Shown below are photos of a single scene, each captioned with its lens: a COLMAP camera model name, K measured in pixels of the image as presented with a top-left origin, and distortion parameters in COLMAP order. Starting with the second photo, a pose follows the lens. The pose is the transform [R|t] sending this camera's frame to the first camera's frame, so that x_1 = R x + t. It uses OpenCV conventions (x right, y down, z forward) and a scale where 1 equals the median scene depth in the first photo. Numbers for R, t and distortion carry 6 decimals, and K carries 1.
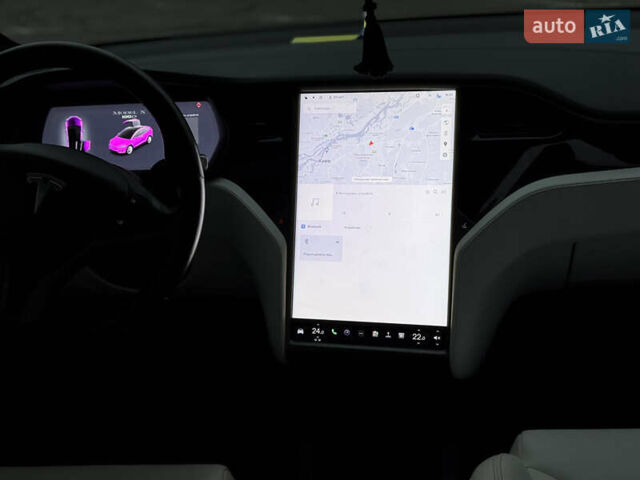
lens RADIAL K [[730.8, 0, 320.0], [0, 730.8, 240.0], [0, 0, 1]] dist [-0.143055, 0.003593]
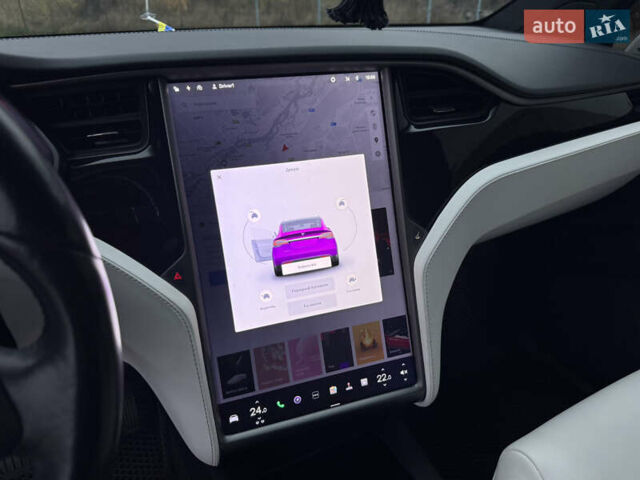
lens RADIAL K [[444.9, 0, 320.0], [0, 444.9, 240.0], [0, 0, 1]] dist [0.006554, 0.000230]
pose [[0.833013, -0.190815, 0.519307, -0.156113], [0.156447, 0.981574, 0.109716, -0.086172], [-0.530673, -0.010151, 0.847516, 0.603825]]
